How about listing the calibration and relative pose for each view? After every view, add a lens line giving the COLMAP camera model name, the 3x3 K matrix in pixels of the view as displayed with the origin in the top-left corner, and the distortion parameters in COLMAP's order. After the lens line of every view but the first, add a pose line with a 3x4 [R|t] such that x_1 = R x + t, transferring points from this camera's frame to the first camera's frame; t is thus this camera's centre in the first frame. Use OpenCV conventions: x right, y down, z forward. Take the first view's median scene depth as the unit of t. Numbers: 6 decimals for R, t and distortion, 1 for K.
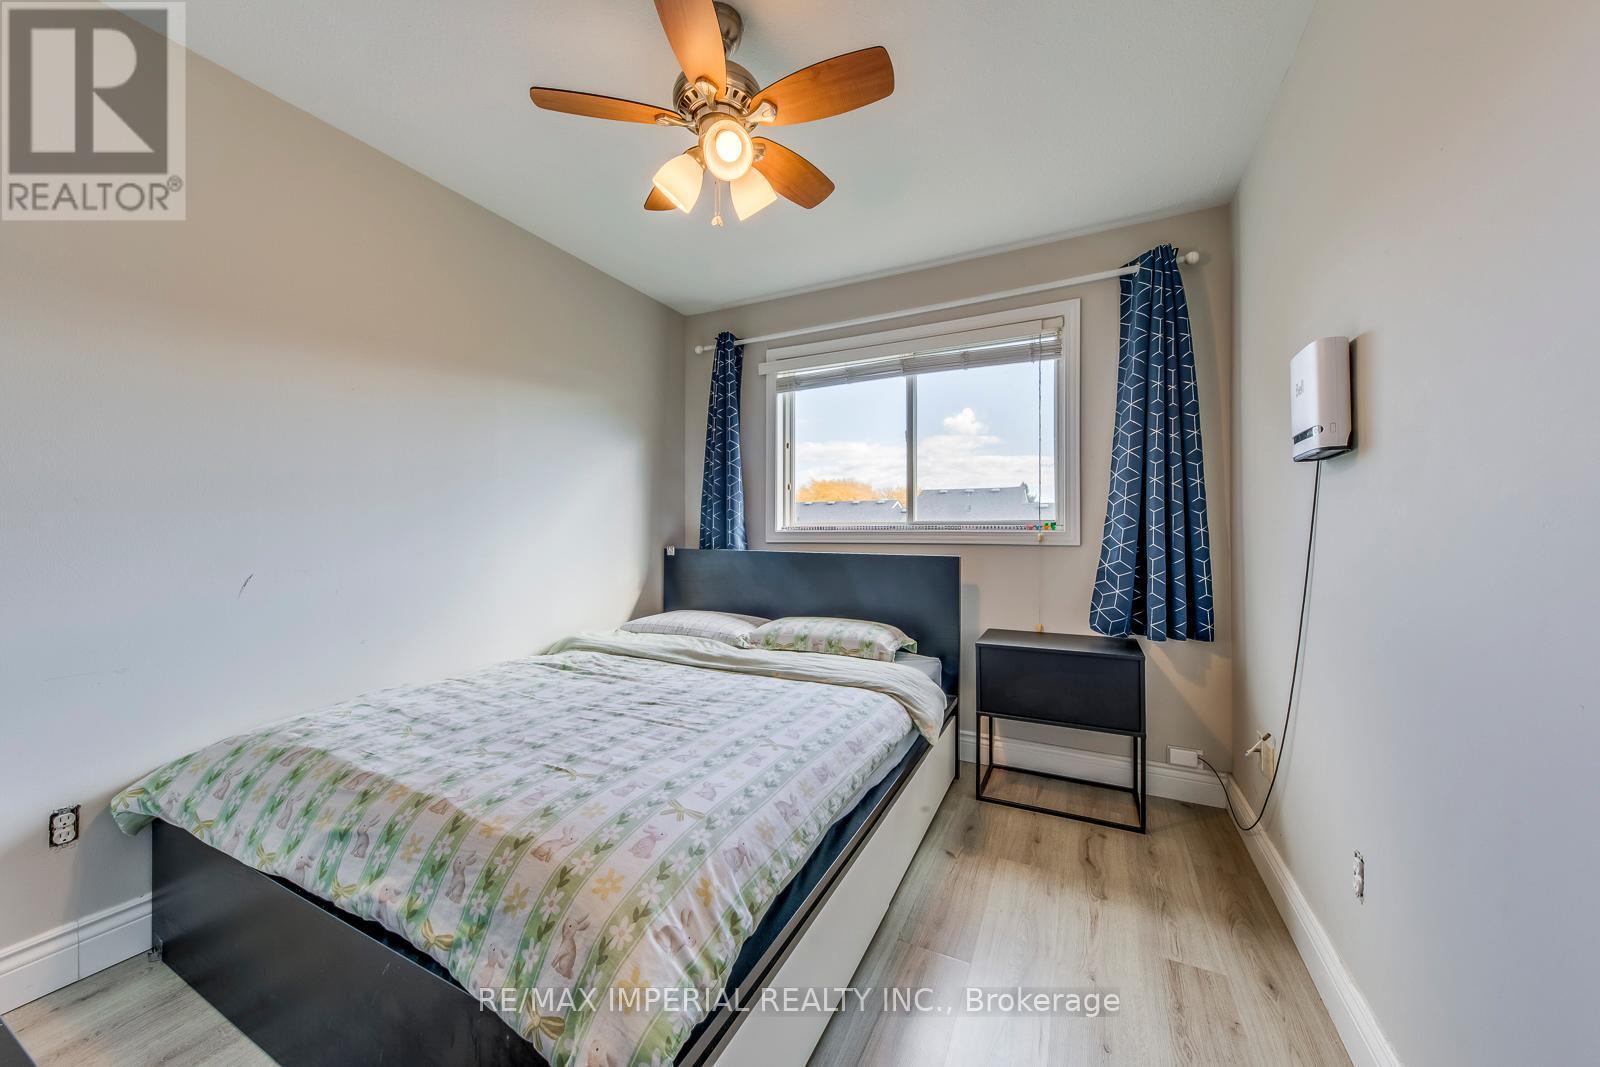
lens RADIAL K [[574.0, 0, 786.9], [0, 574.0, 525.9], [0, 0, 1]] dist [0.005707, -0.000384]
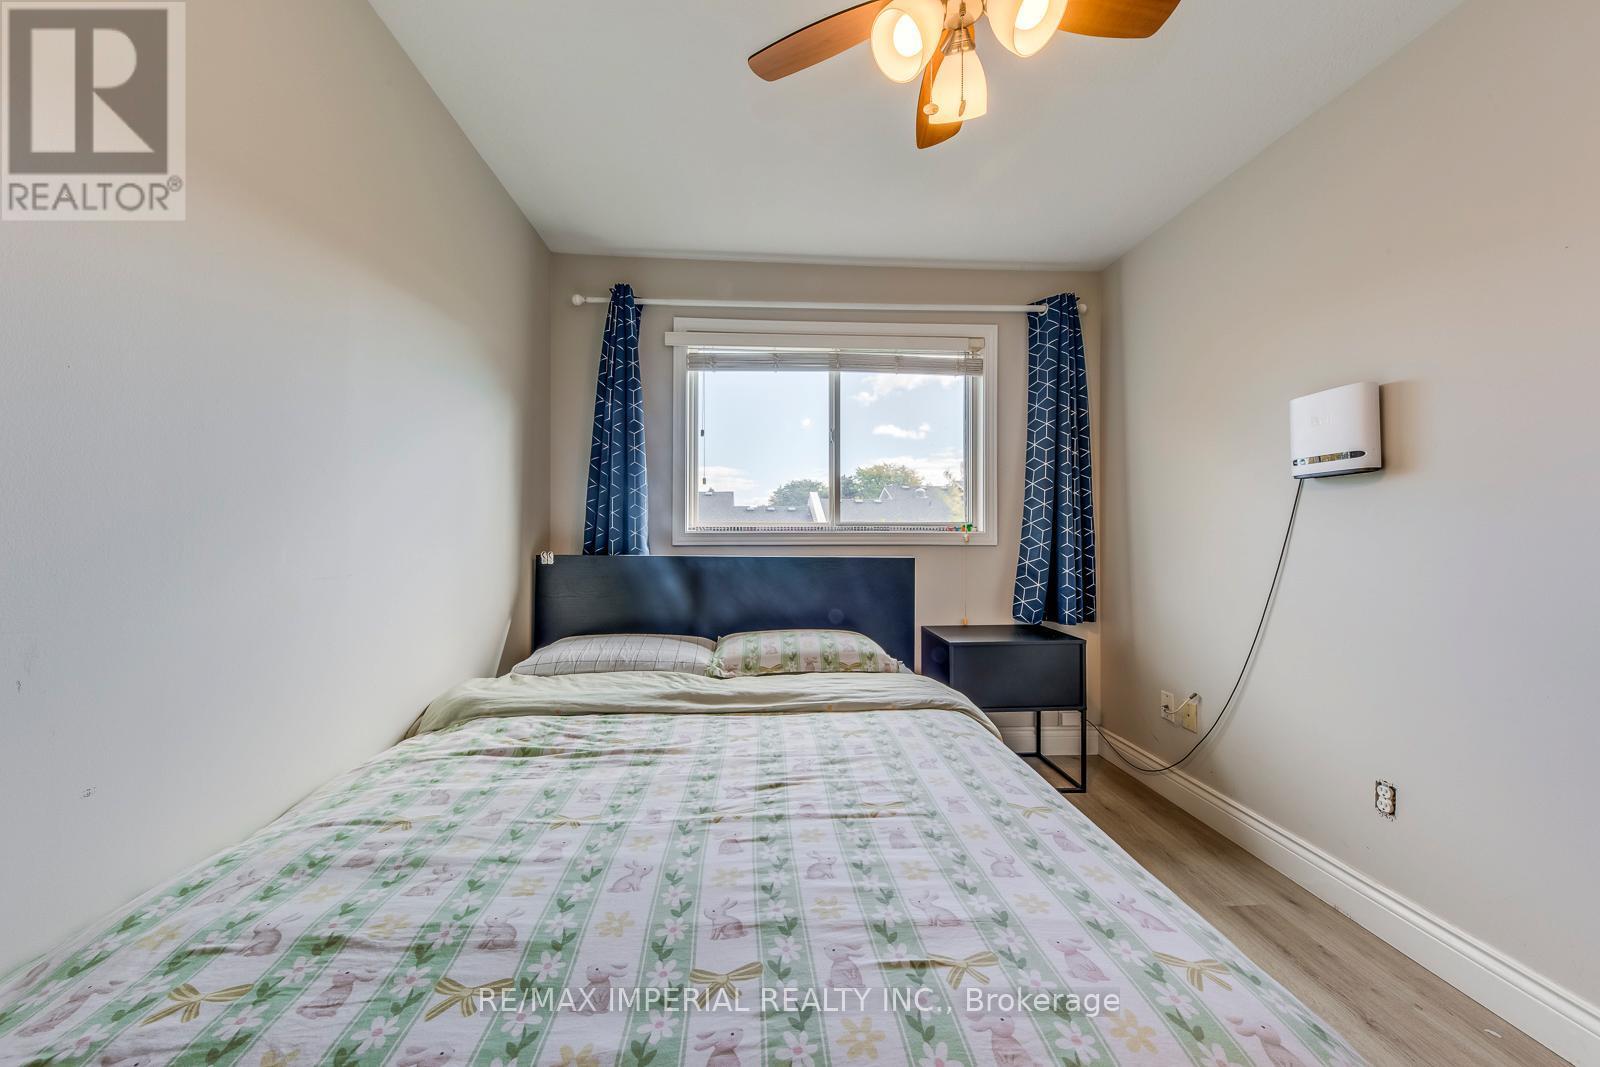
lens RADIAL K [[539.9, 0, 794.6], [0, 539.9, 528.2], [0, 0, 1]] dist [0.000269, -0.000135]
pose [[0.862438, 0.003331, 0.506151, -0.385424], [-0.005698, 0.999979, 0.003129, -0.000215], [-0.506130, -0.005583, 0.862439, 0.307978]]
